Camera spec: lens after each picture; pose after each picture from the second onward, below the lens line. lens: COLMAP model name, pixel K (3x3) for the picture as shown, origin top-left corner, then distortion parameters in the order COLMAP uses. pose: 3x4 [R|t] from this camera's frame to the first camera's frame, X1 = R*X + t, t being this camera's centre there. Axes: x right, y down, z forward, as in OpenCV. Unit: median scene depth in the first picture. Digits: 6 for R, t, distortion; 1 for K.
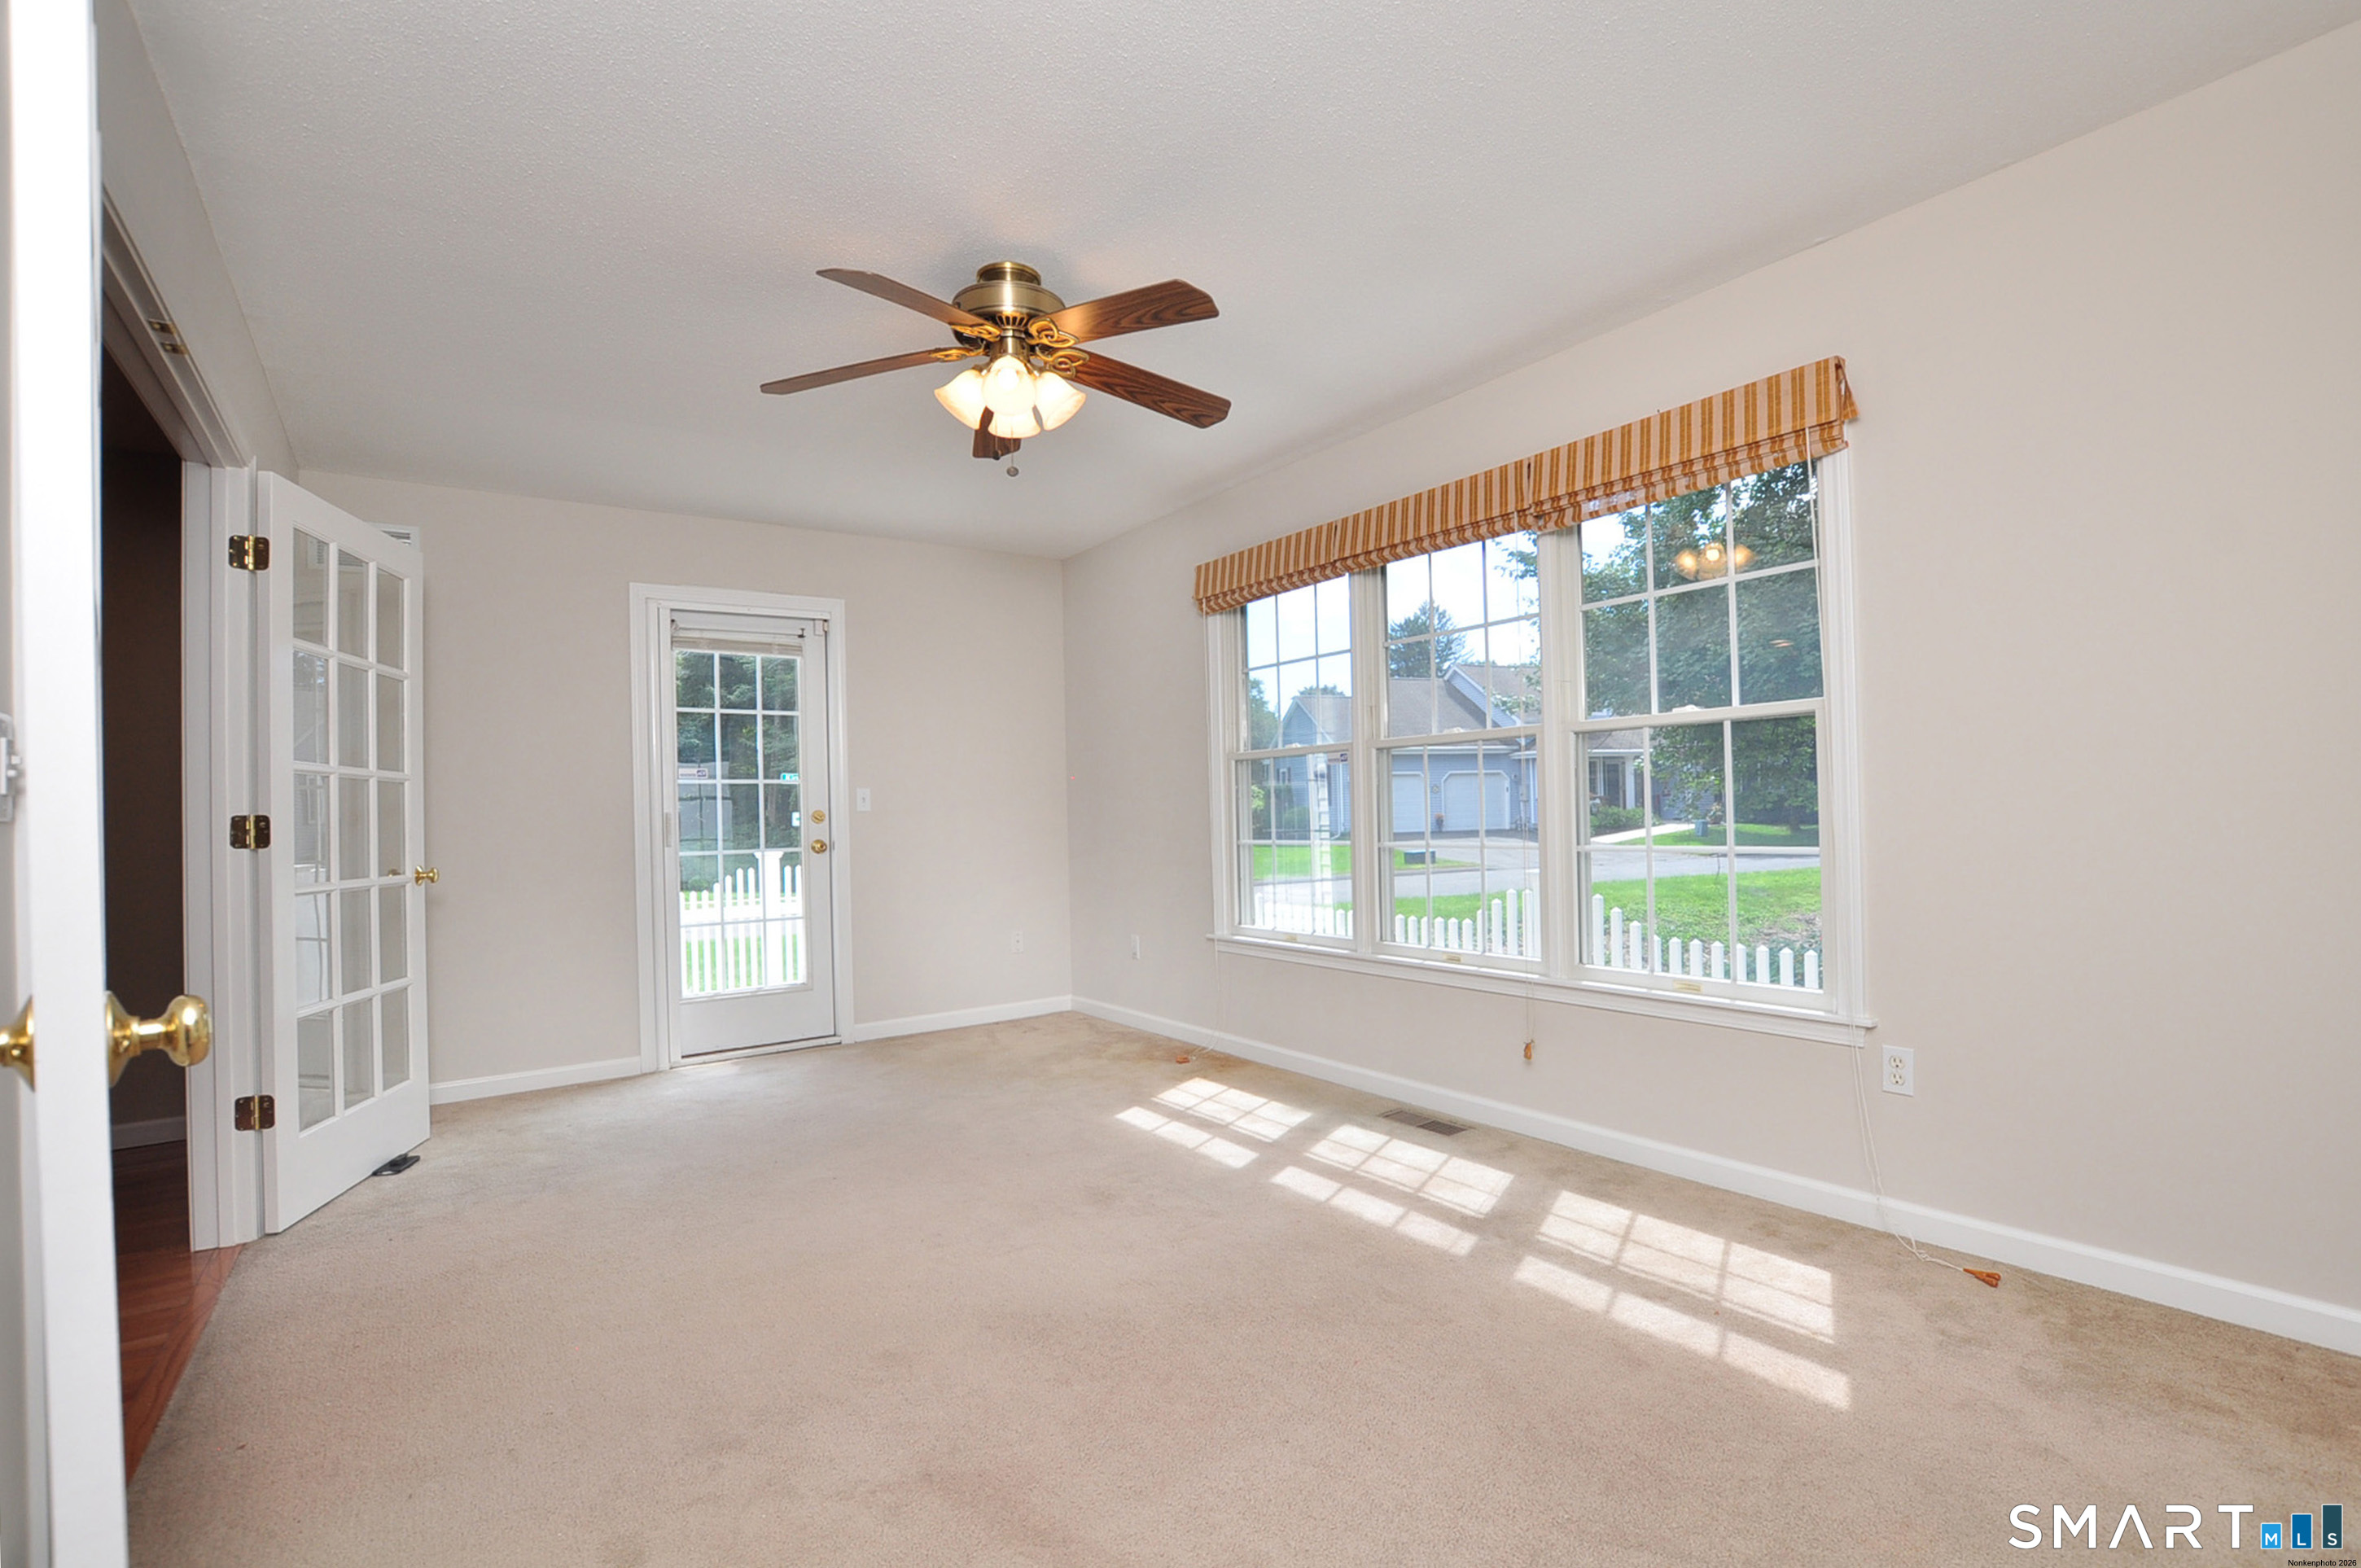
lens RADIAL K [[1099.6, 0, 1181.7], [0, 1099.6, 808.4], [0, 0, 1]] dist [-0.000456, -0.000231]
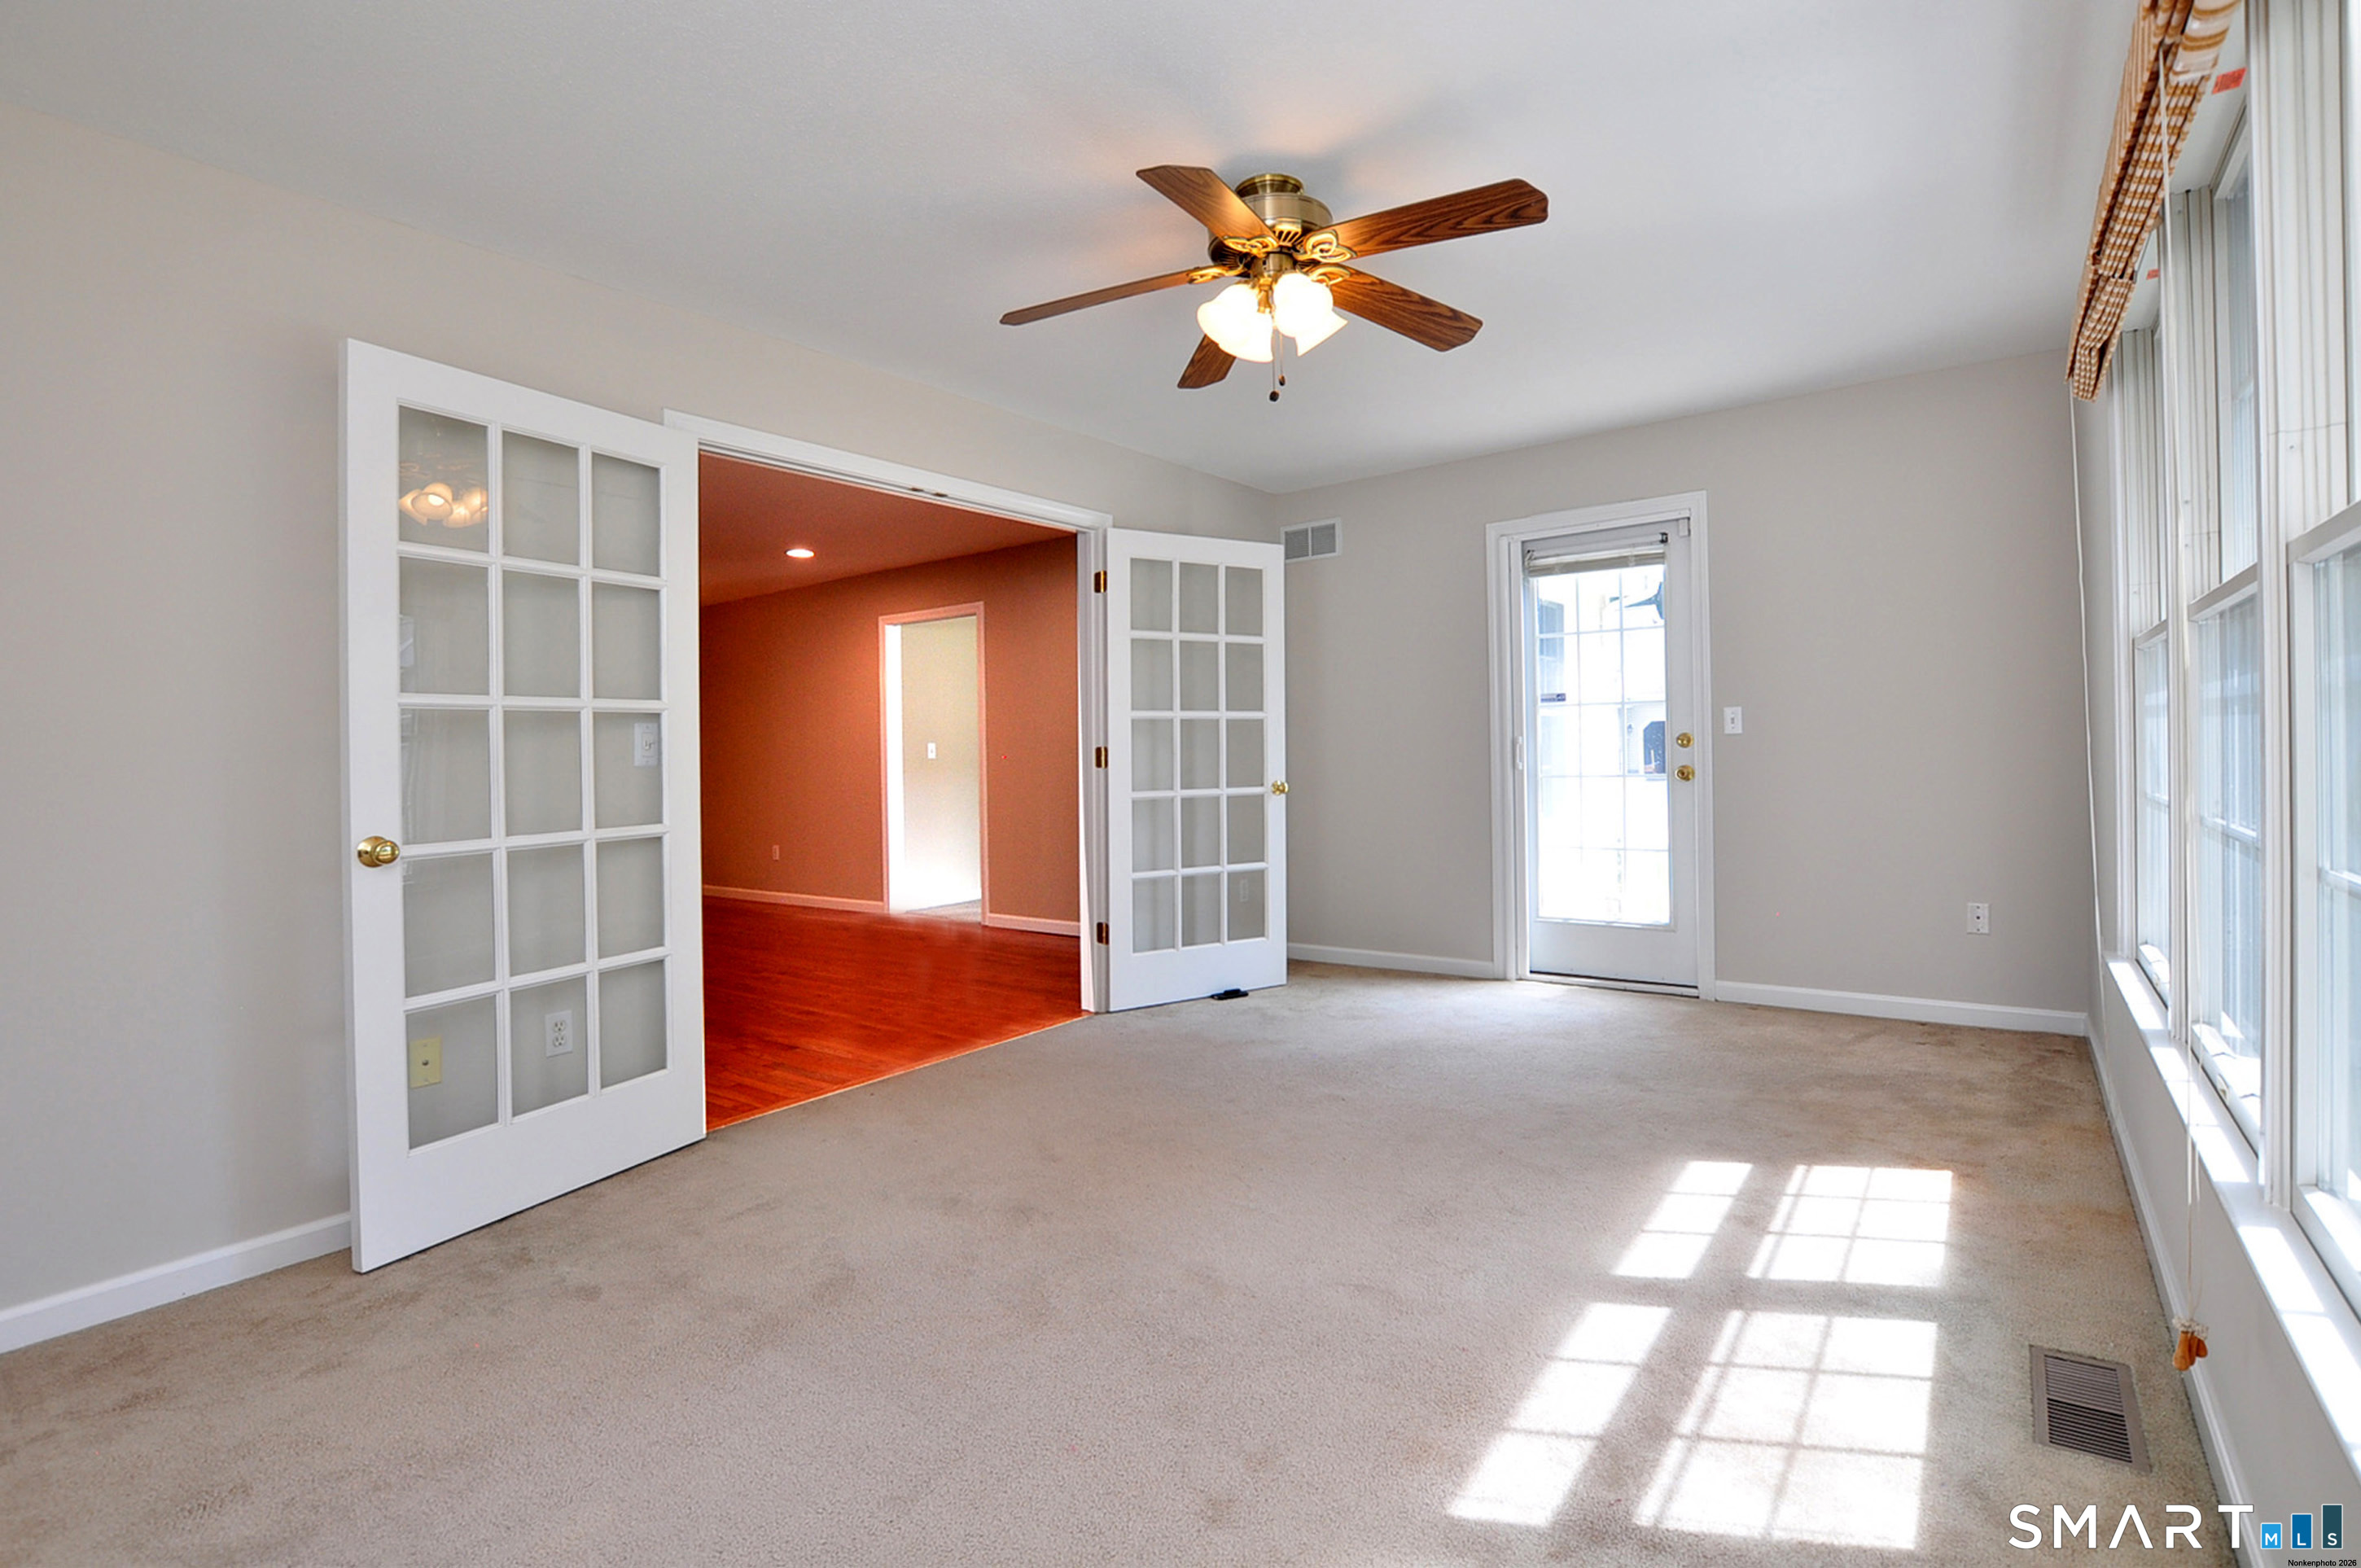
lens RADIAL K [[1079.7, 0, 1181.6], [0, 1079.7, 756.1], [0, 0, 1]] dist [-0.000818, -0.000151]
pose [[0.327100, 0.021895, -0.944736, 0.534094], [0.019191, 0.999371, 0.029806, -0.019609], [0.944795, -0.027880, 0.326474, 0.480898]]
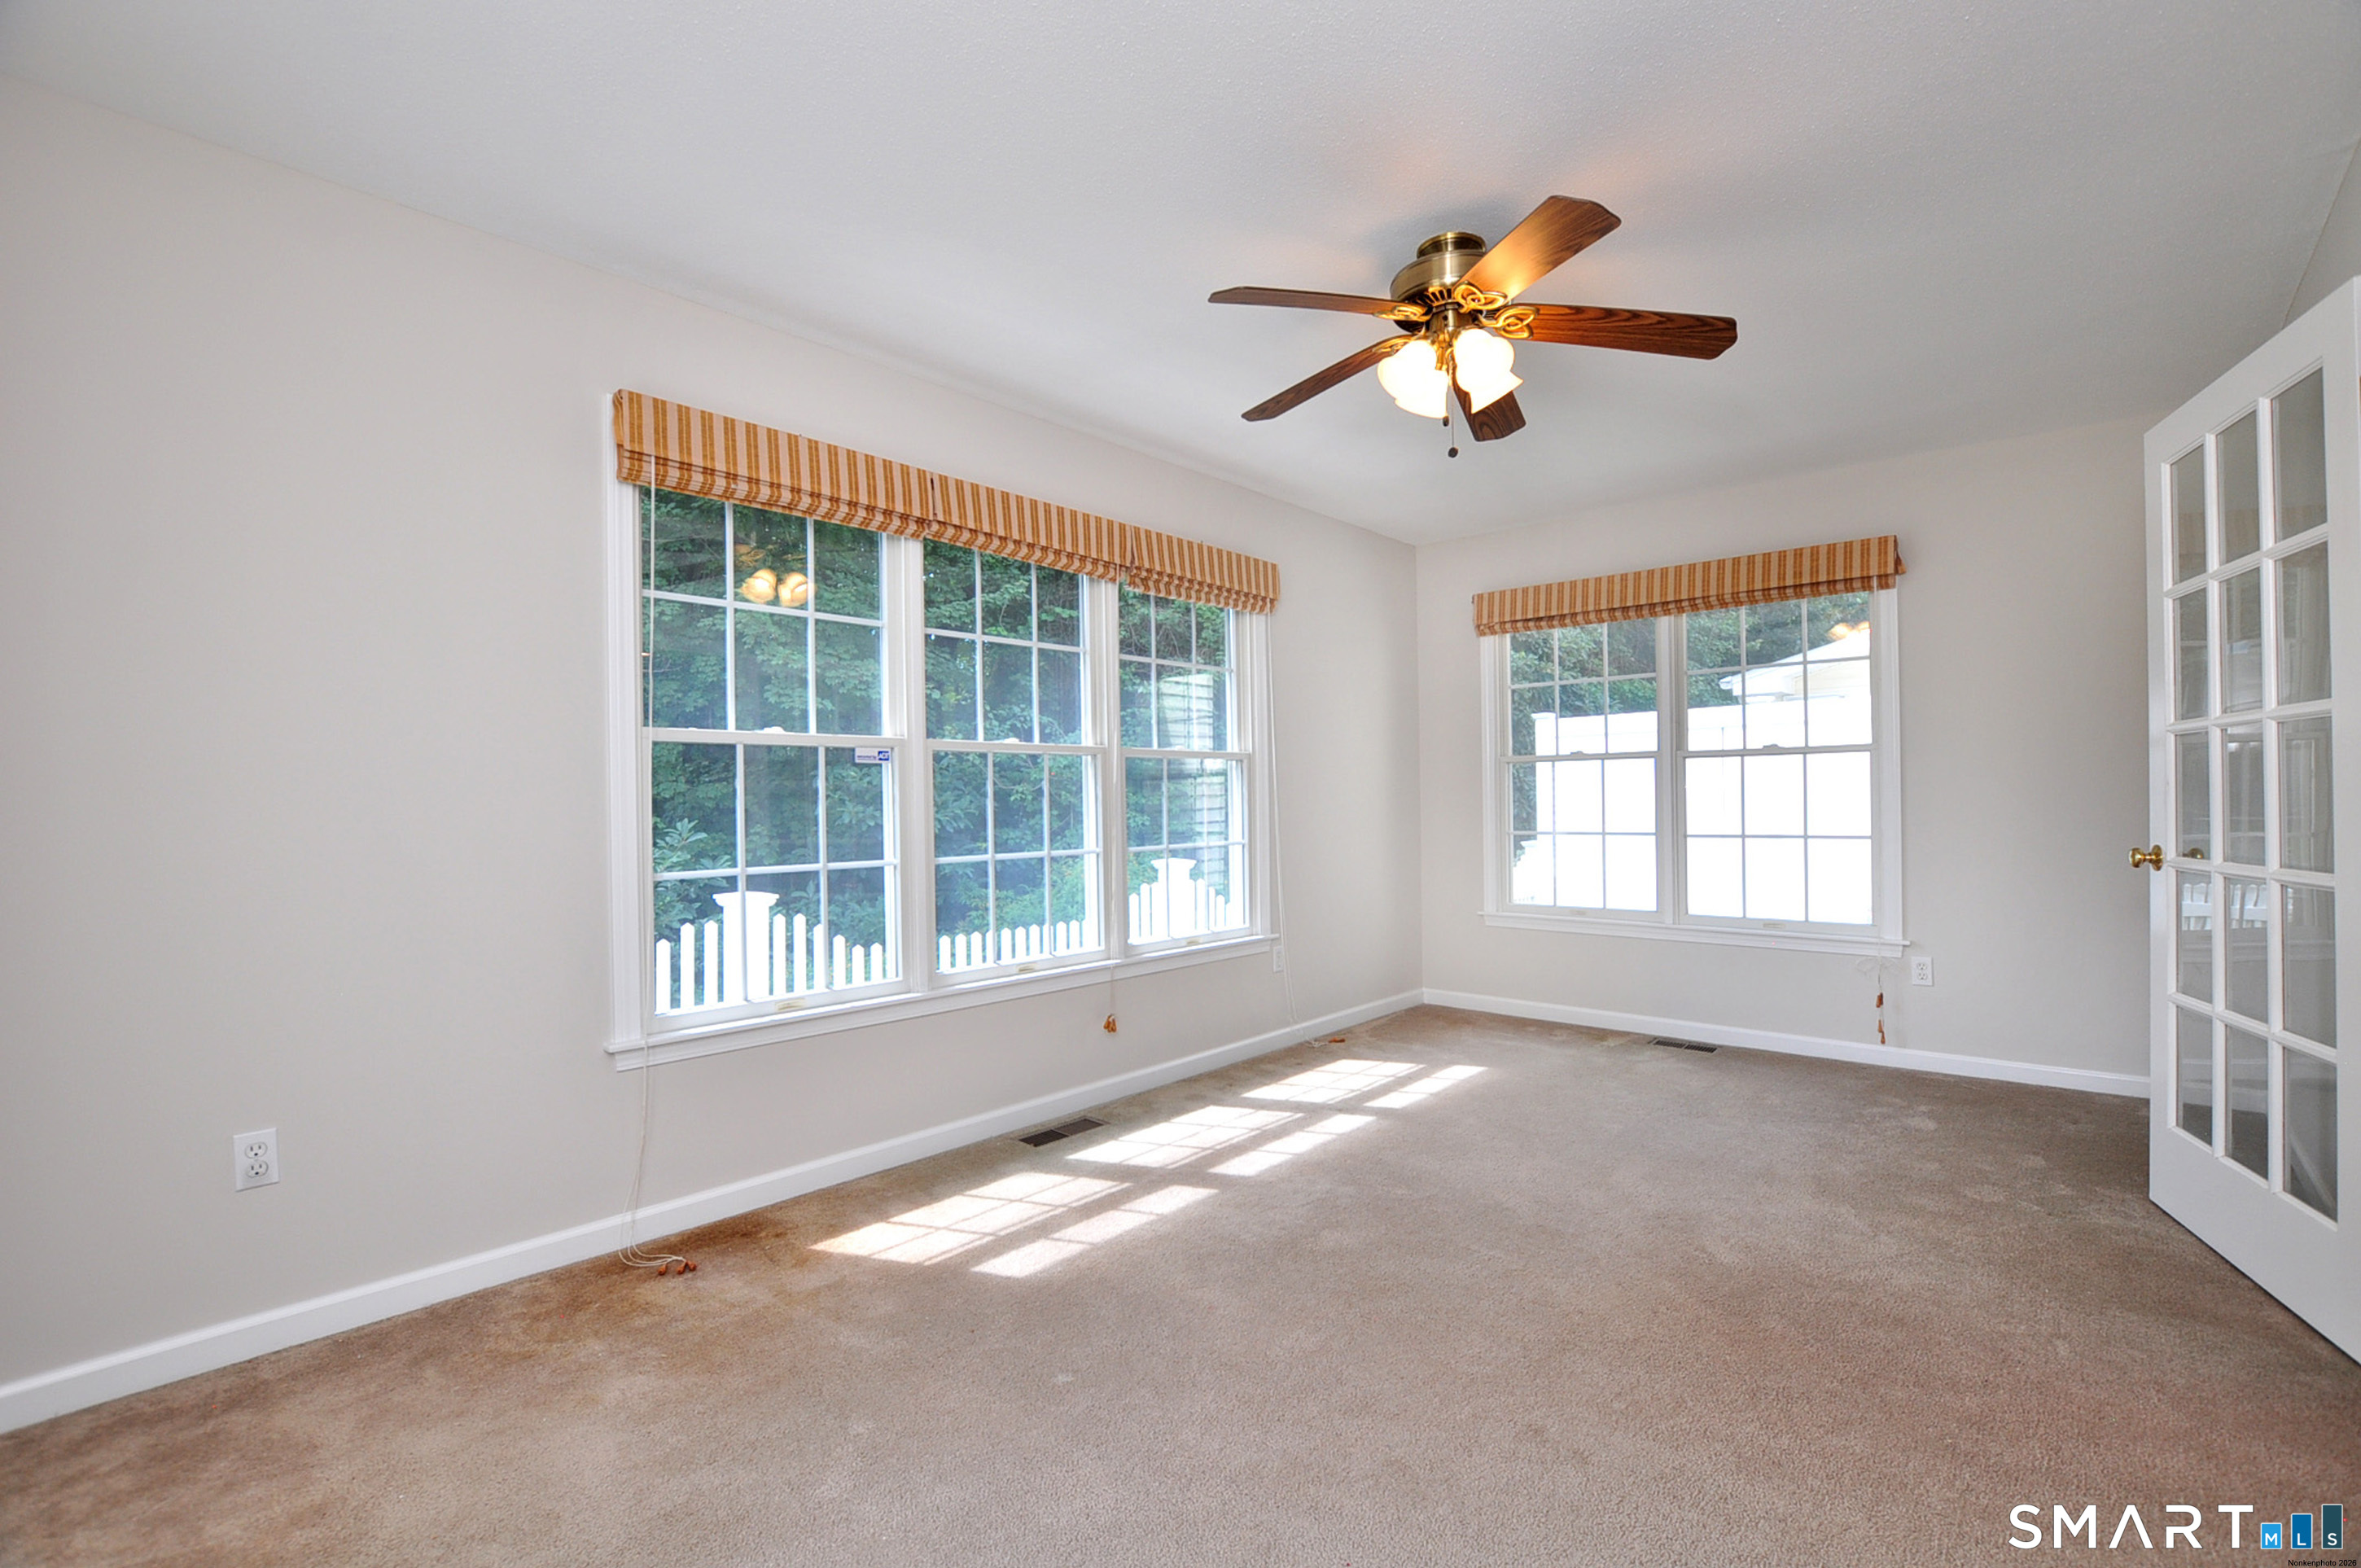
lens RADIAL K [[1099.6, 0, 1181.7], [0, 1099.6, 808.4], [0, 0, 1]] dist [-0.000456, -0.000231]
pose [[-0.240111, 0.037376, 0.970026, -0.768518], [0.035255, 0.998935, -0.029763, 0.030862], [-0.970105, 0.027052, -0.241173, 1.130029]]
